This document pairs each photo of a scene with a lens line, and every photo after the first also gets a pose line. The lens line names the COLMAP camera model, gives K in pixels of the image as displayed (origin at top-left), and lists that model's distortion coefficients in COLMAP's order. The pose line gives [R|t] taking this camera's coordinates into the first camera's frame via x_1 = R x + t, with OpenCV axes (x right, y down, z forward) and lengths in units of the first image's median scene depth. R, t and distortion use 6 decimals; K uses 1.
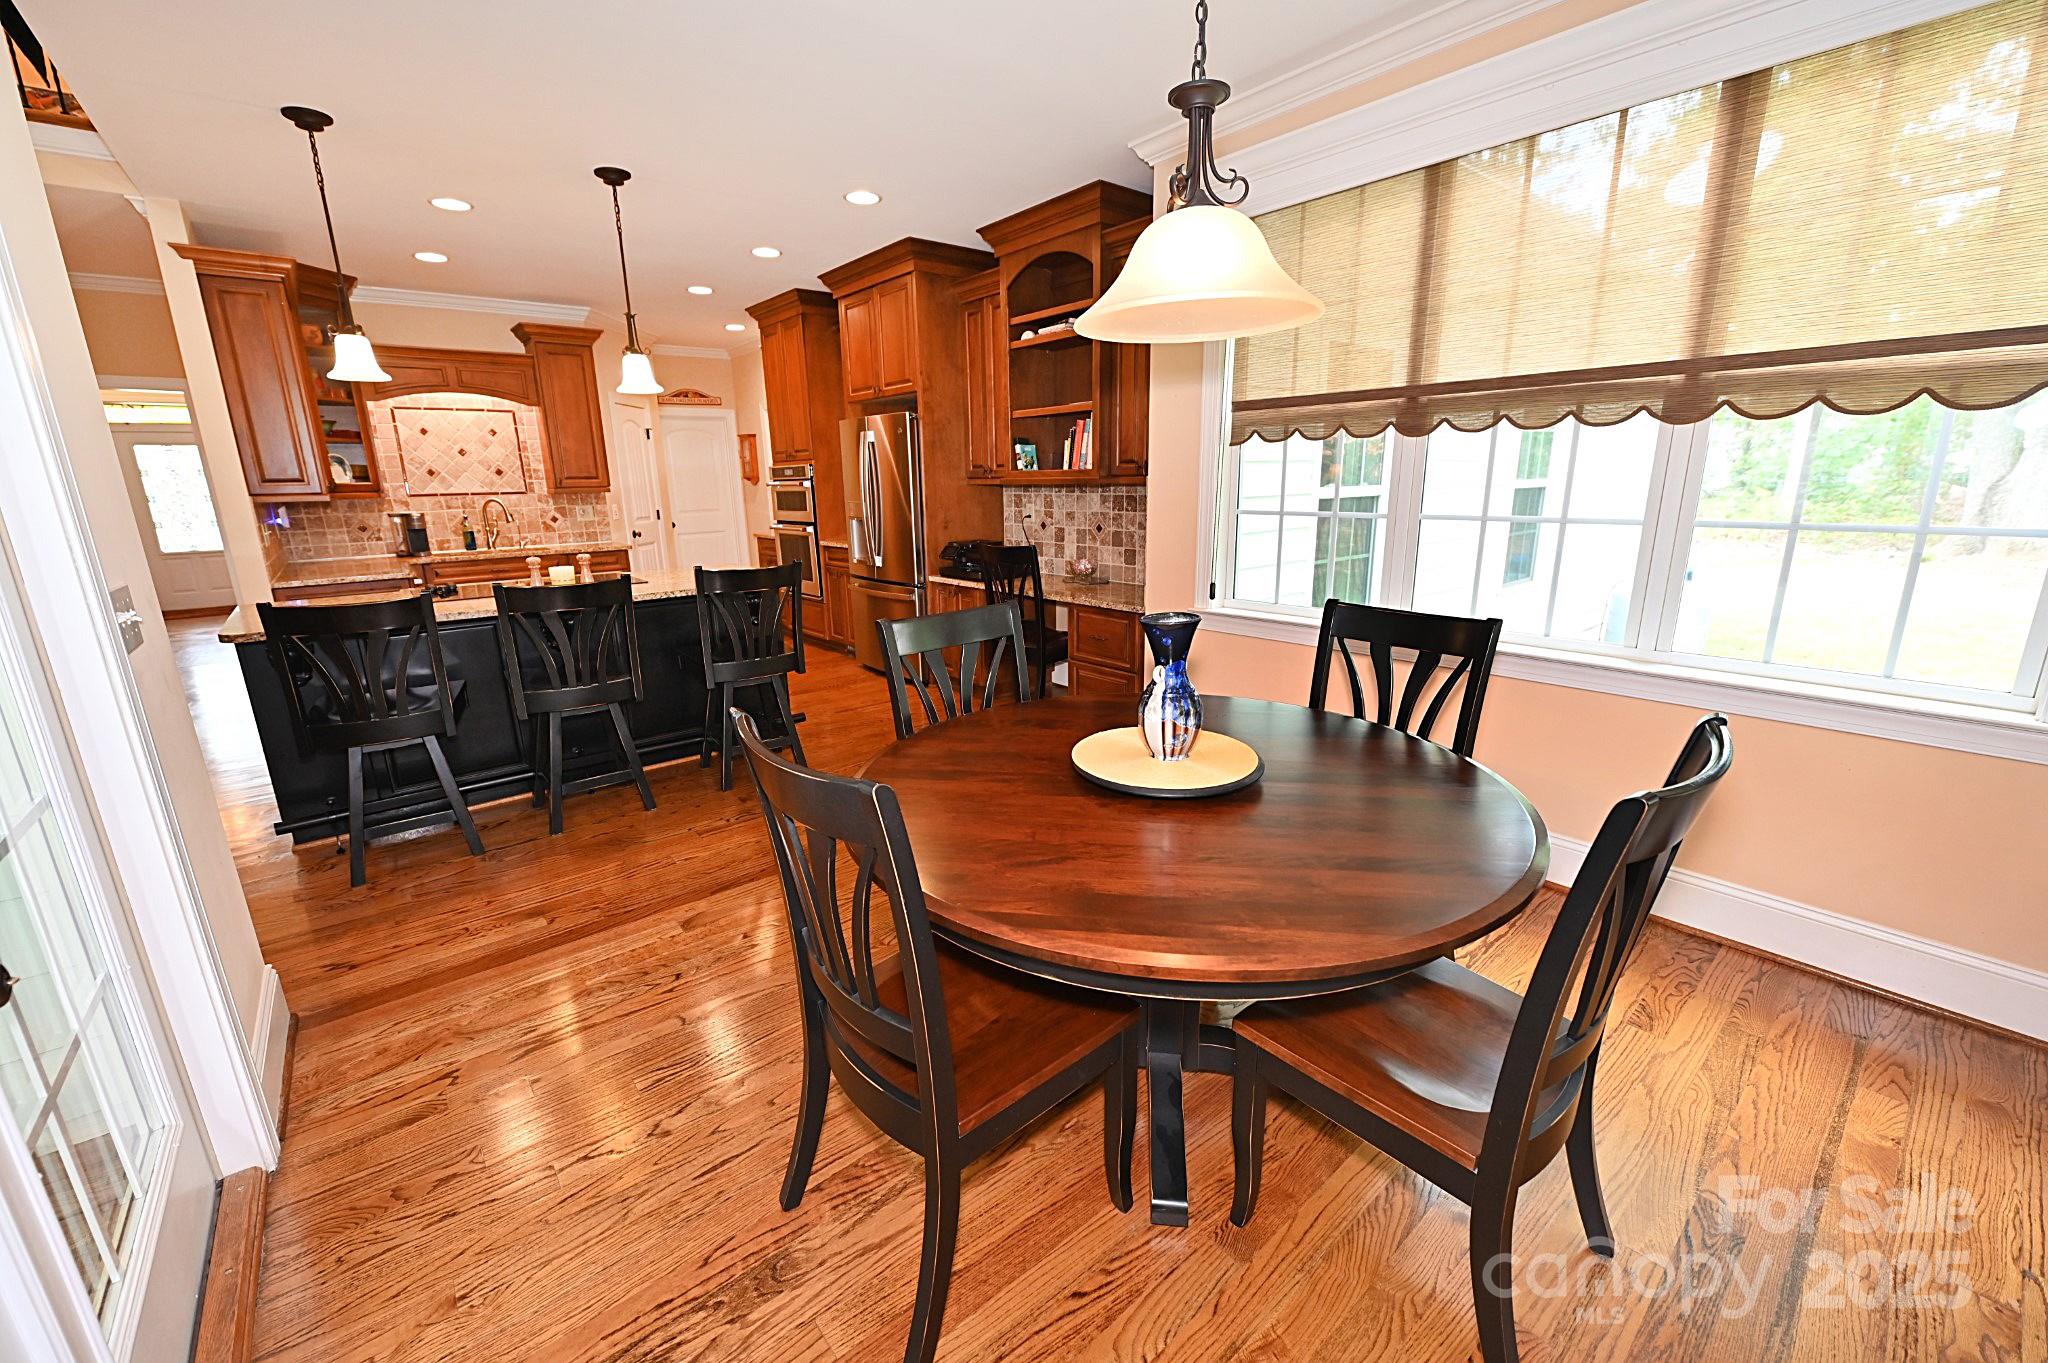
lens RADIAL K [[814.3, 0, 1022.9], [0, 814.3, 685.7], [0, 0, 1]] dist [-0.009301, -0.000926]
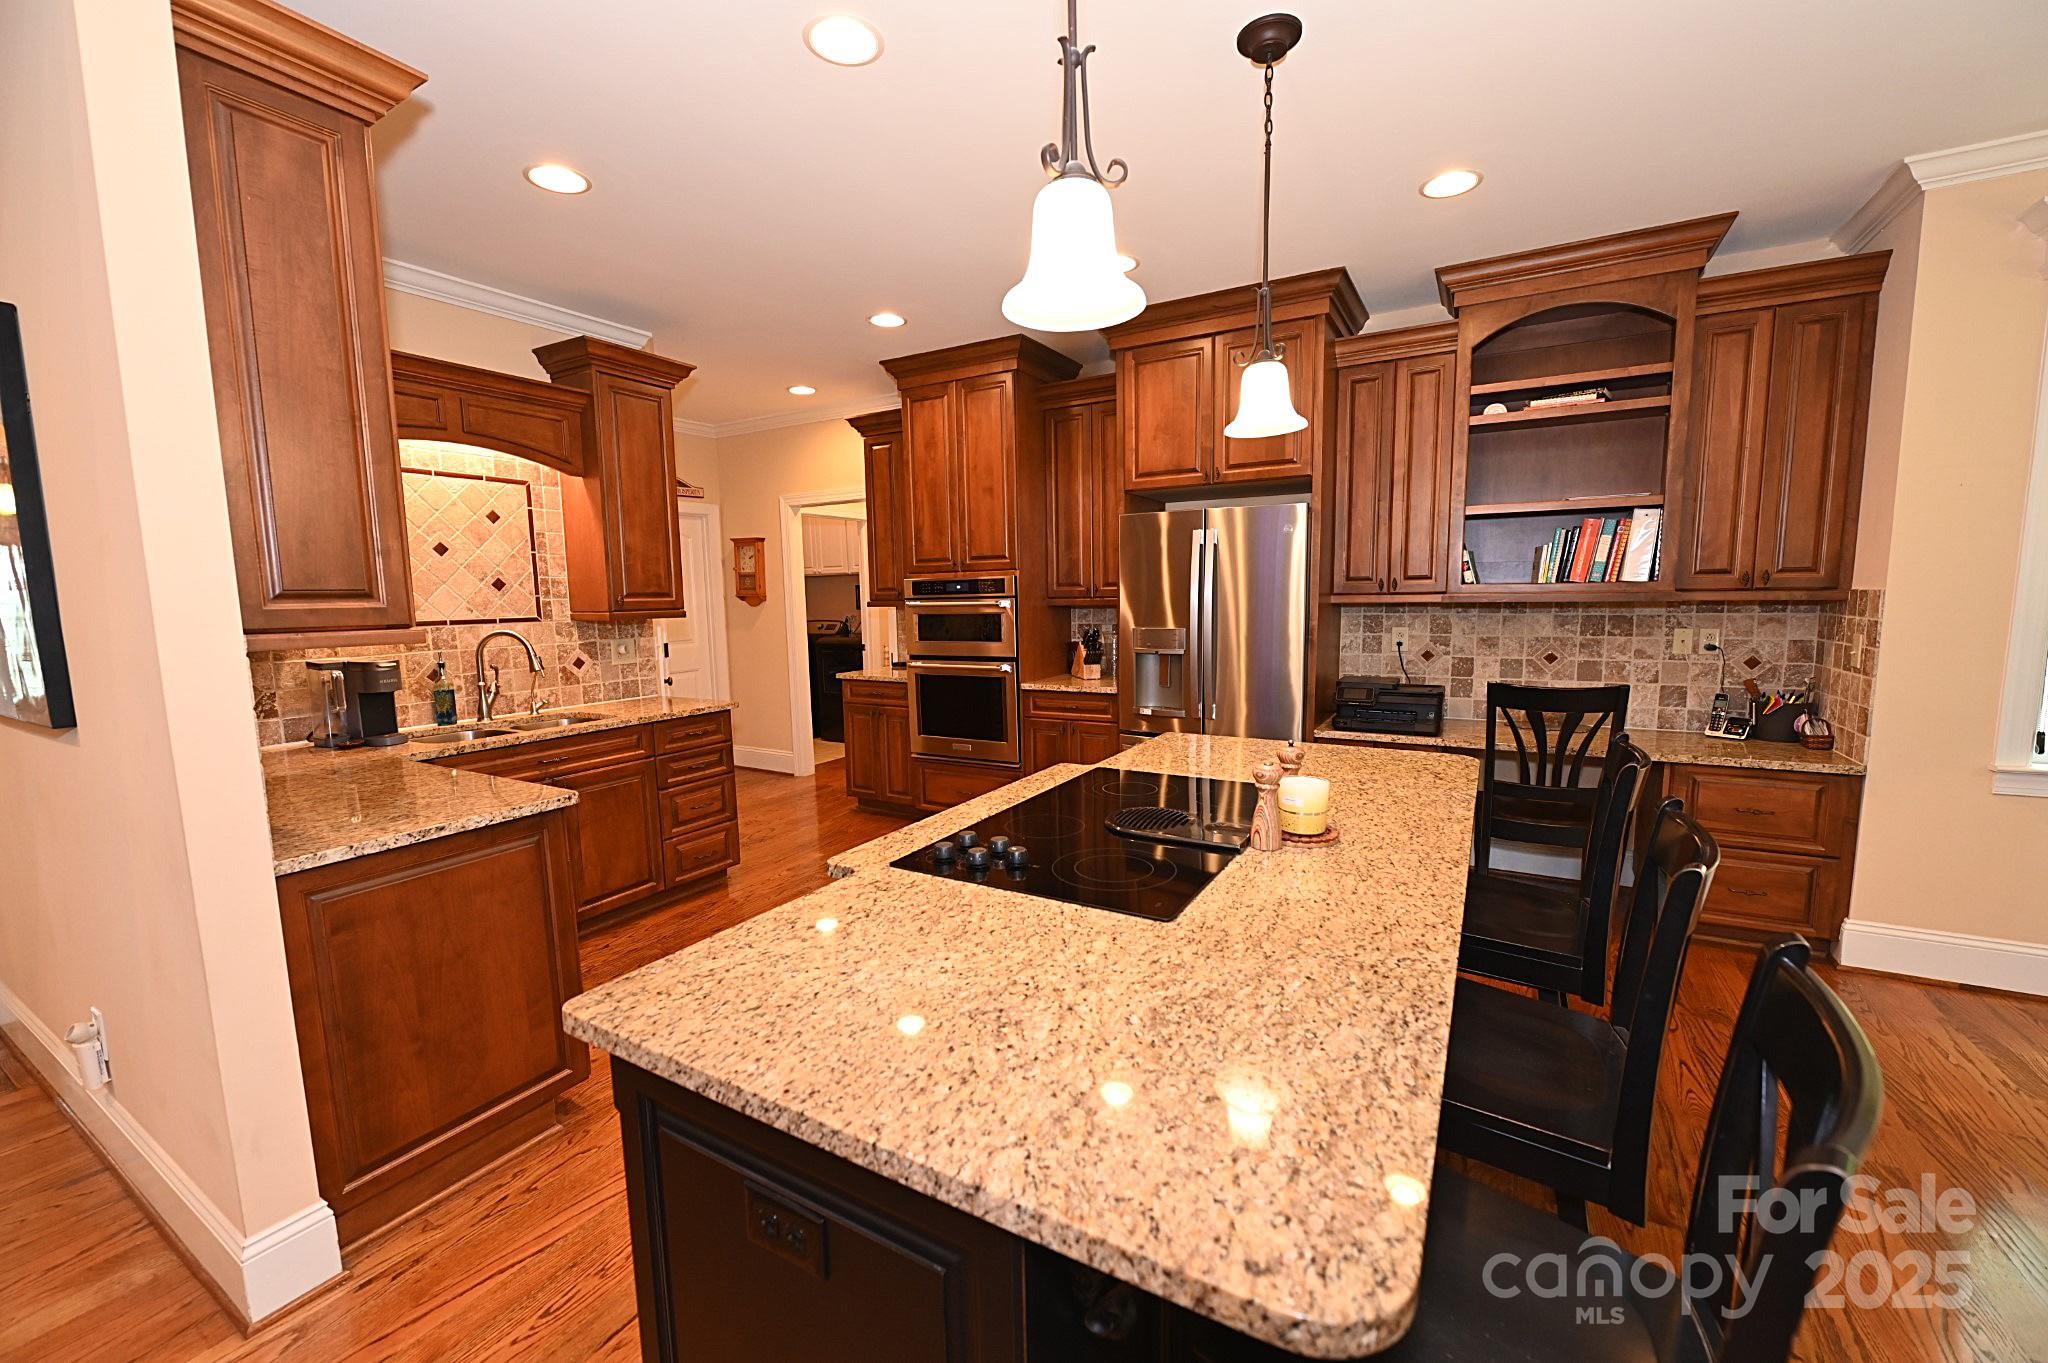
lens RADIAL K [[814.3, 0, 1023.0], [0, 814.3, 689.3], [0, 0, 1]] dist [-0.009301, -0.000926]
pose [[0.937441, -0.039848, 0.345857, -0.588300], [0.088041, 0.988272, -0.124768, -0.103169], [-0.336830, 0.147412, 0.929955, 0.421753]]
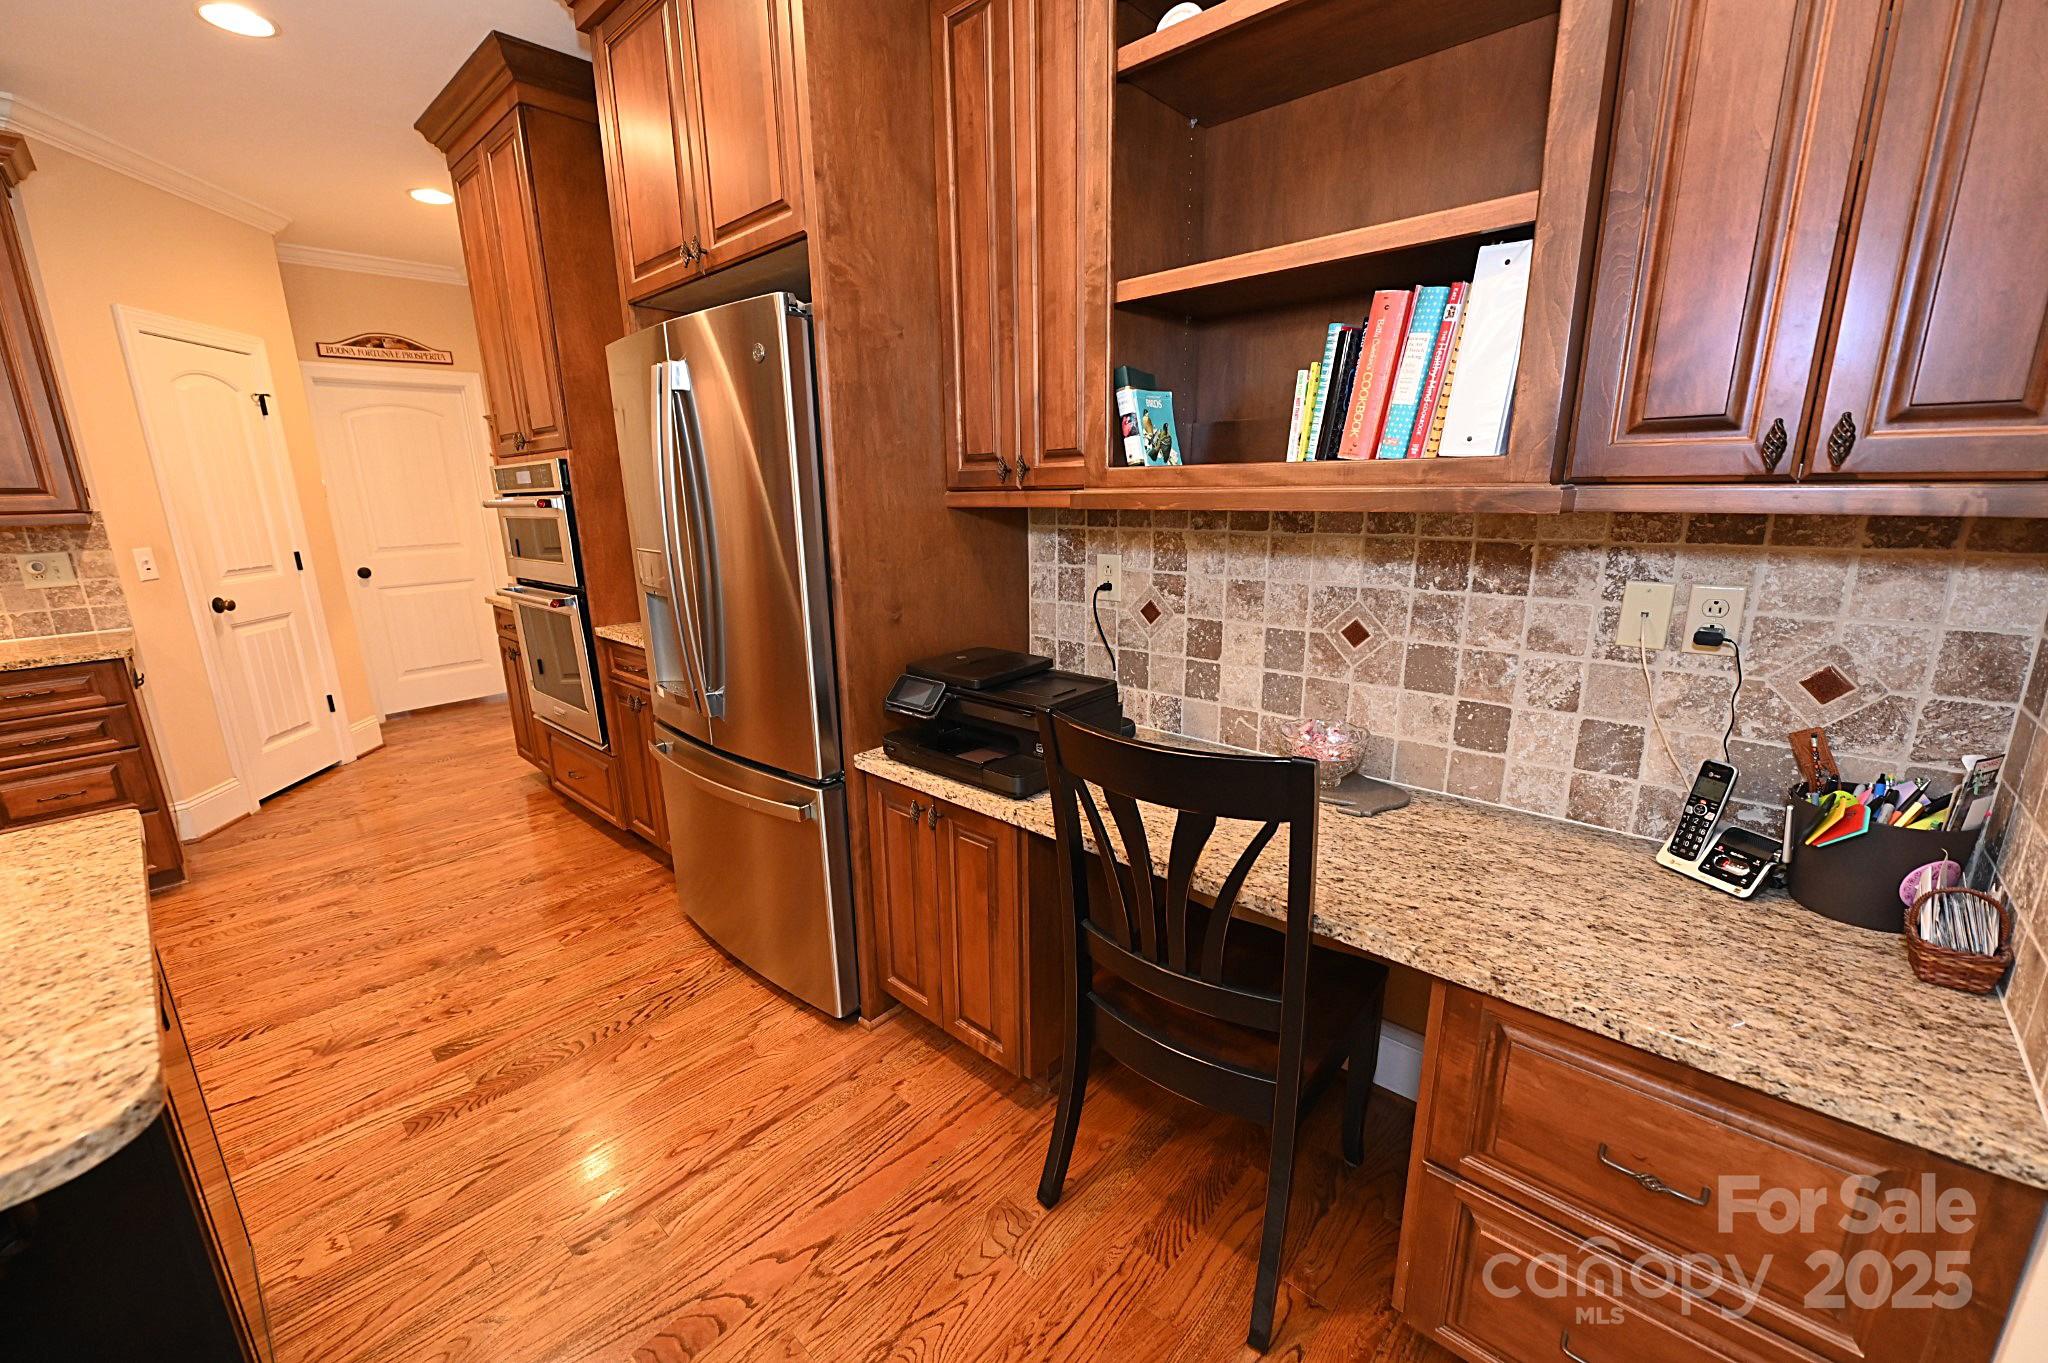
lens RADIAL K [[814.3, 0, 1021.9], [0, 814.3, 688.1], [0, 0, 1]] dist [-0.009301, -0.000926]
pose [[0.990759, -0.031761, 0.131864, -0.087081], [0.033415, 0.999388, -0.010354, -0.157178], [-0.131454, 0.014664, 0.991214, 0.618605]]
